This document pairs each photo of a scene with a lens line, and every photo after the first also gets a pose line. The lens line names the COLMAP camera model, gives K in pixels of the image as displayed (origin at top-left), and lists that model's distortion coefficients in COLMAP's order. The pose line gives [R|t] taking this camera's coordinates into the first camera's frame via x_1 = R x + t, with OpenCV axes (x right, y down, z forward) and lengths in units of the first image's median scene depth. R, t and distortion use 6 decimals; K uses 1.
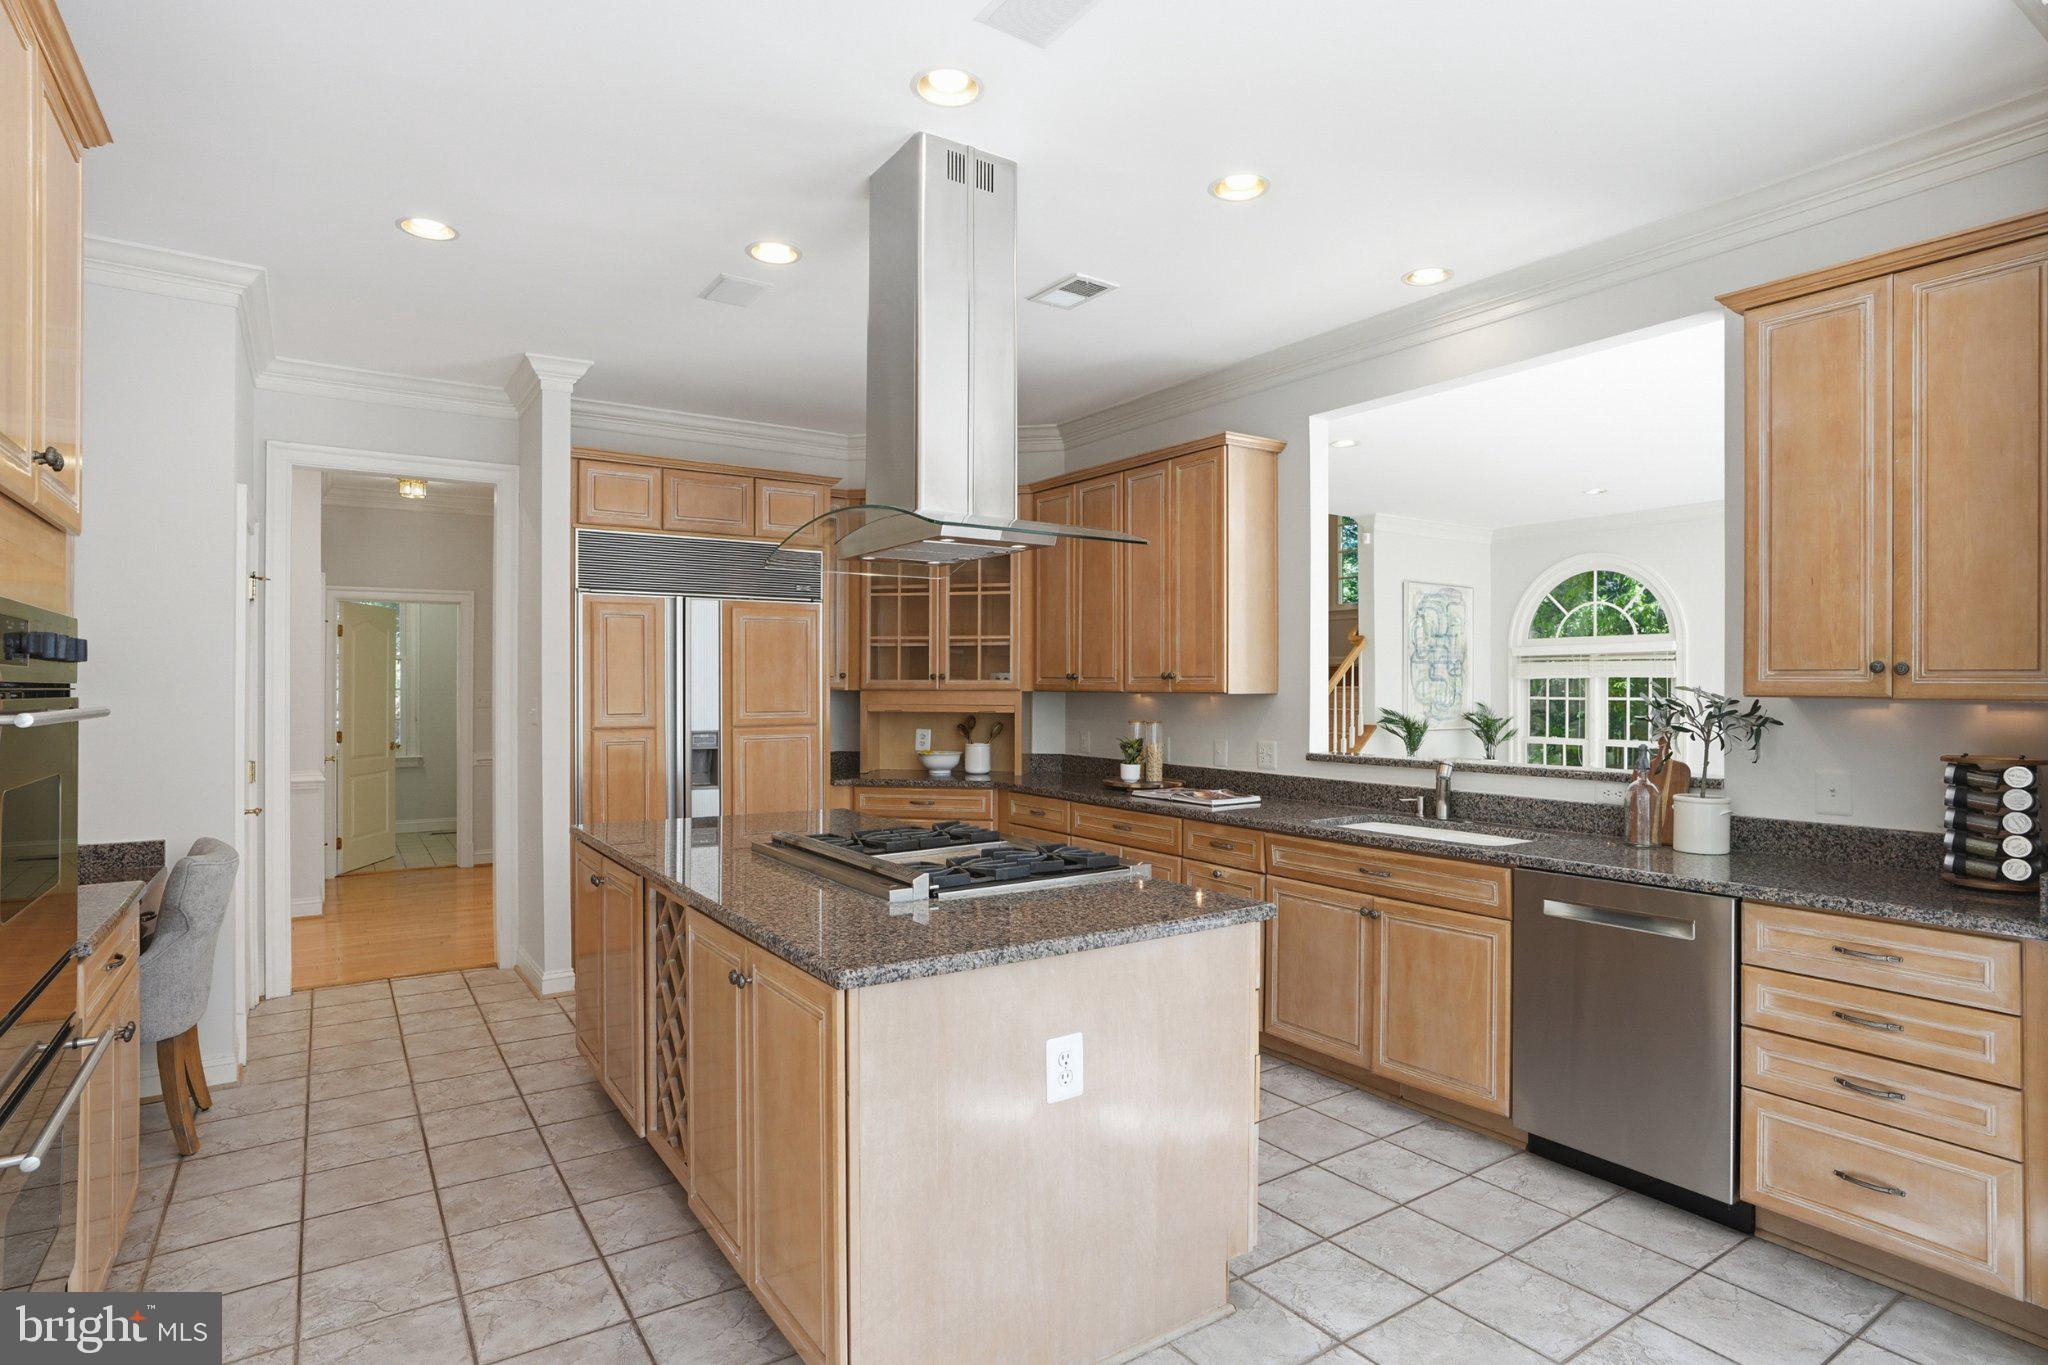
lens RADIAL K [[1058.1, 0, 1024.0], [0, 1058.1, 682.5], [0, 0, 1]] dist [-0.025290, 0.030582]
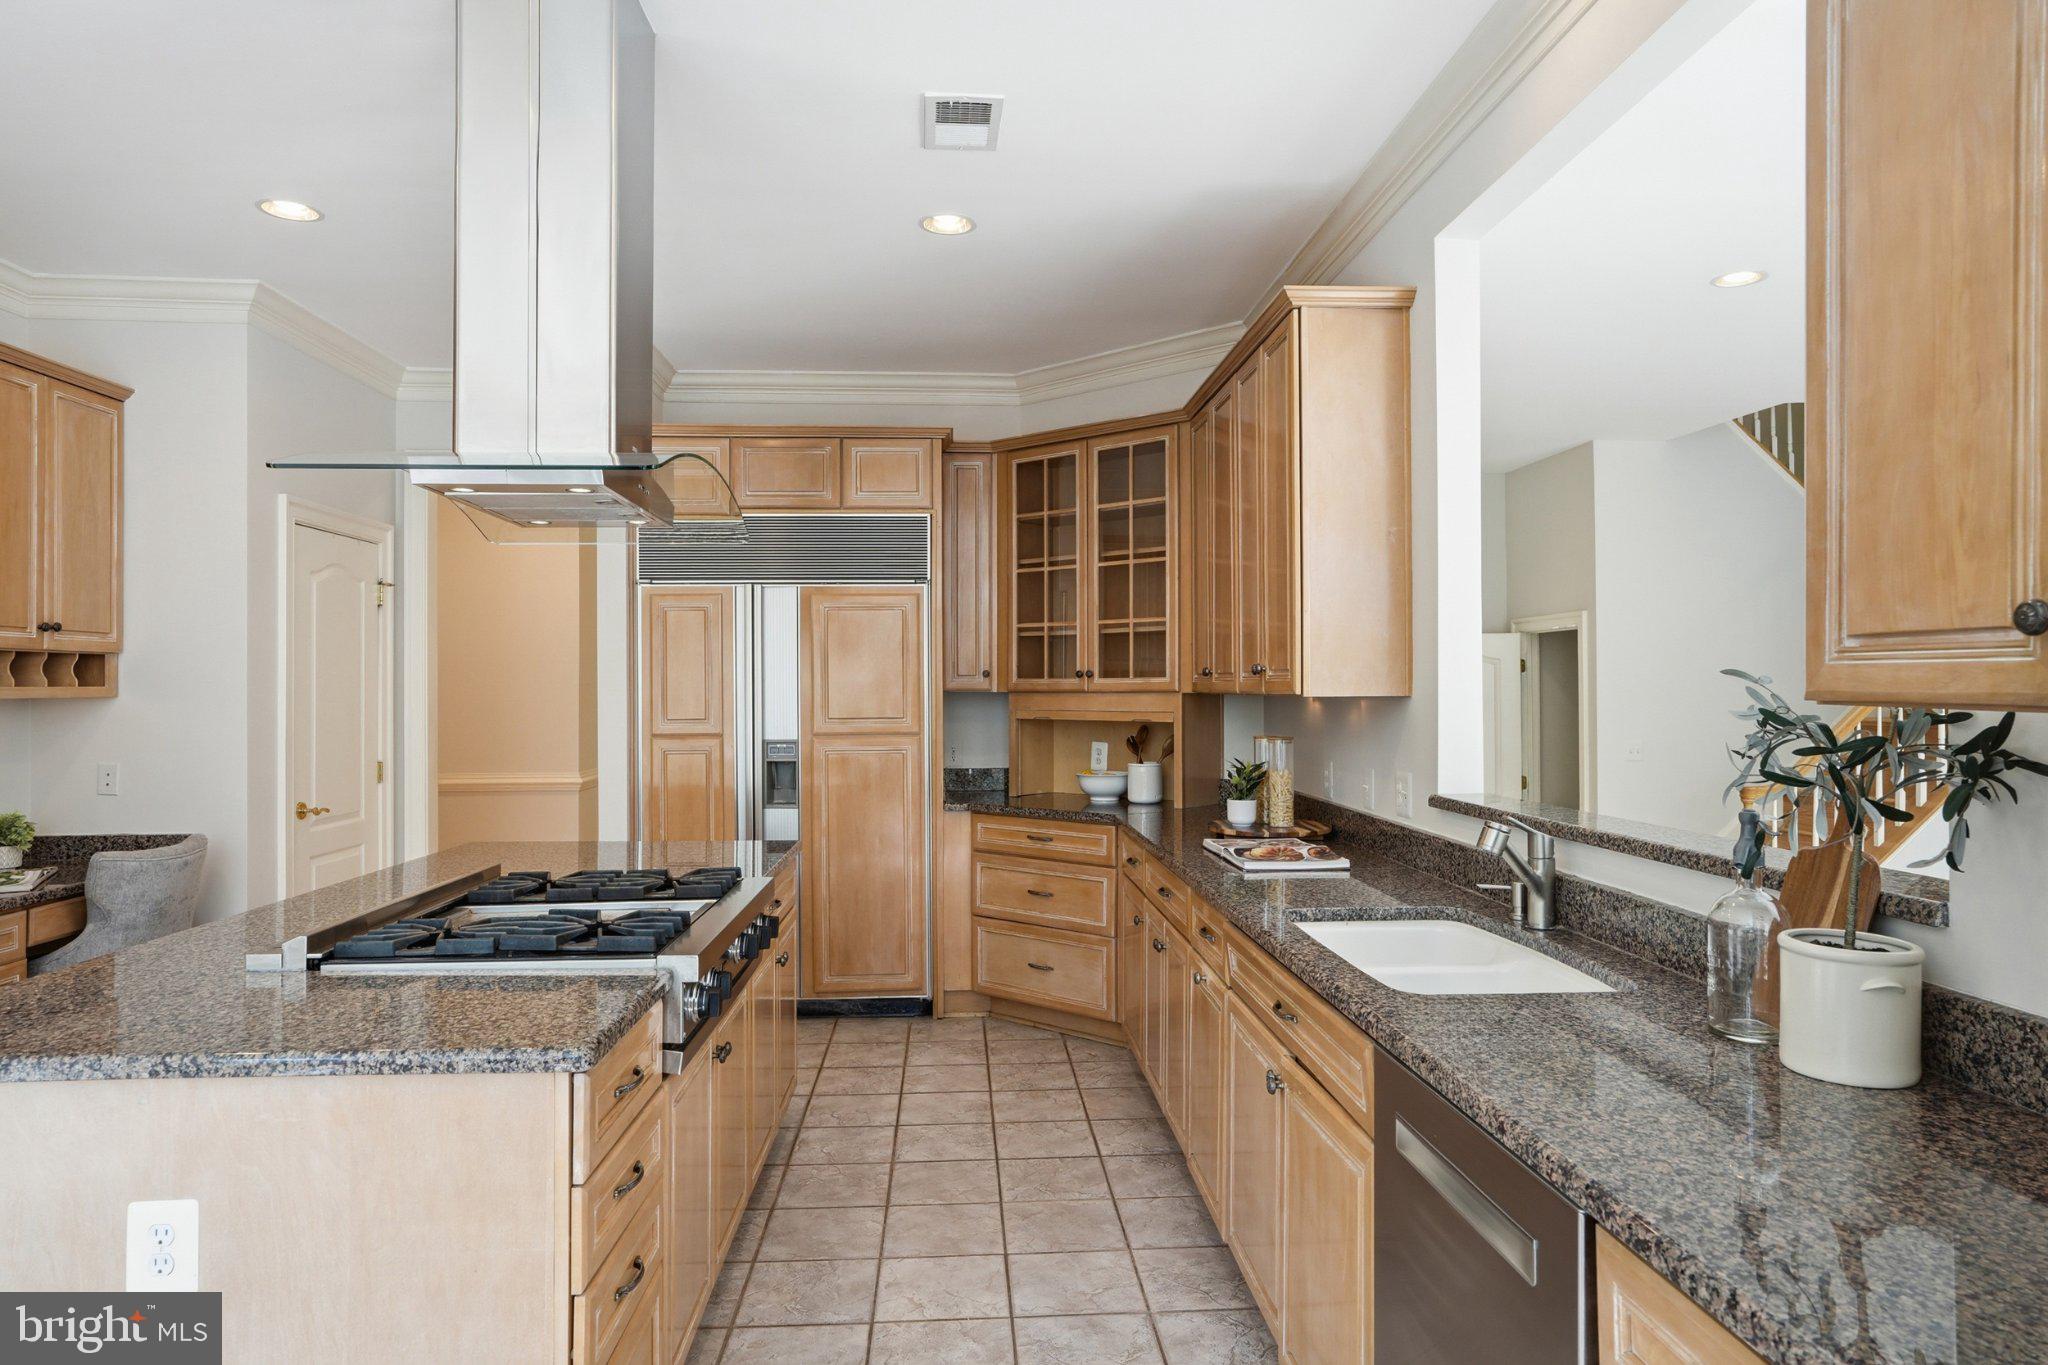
lens RADIAL K [[1227.5, 0, 1024.0], [0, 1227.5, 682.5], [0, 0, 1]] dist [0.000187, 0.021885]
pose [[0.863593, -0.005178, -0.504163, 0.370466], [0.004445, 0.999987, -0.002657, 0.002974], [0.504170, 0.000054, 0.863604, 0.239239]]
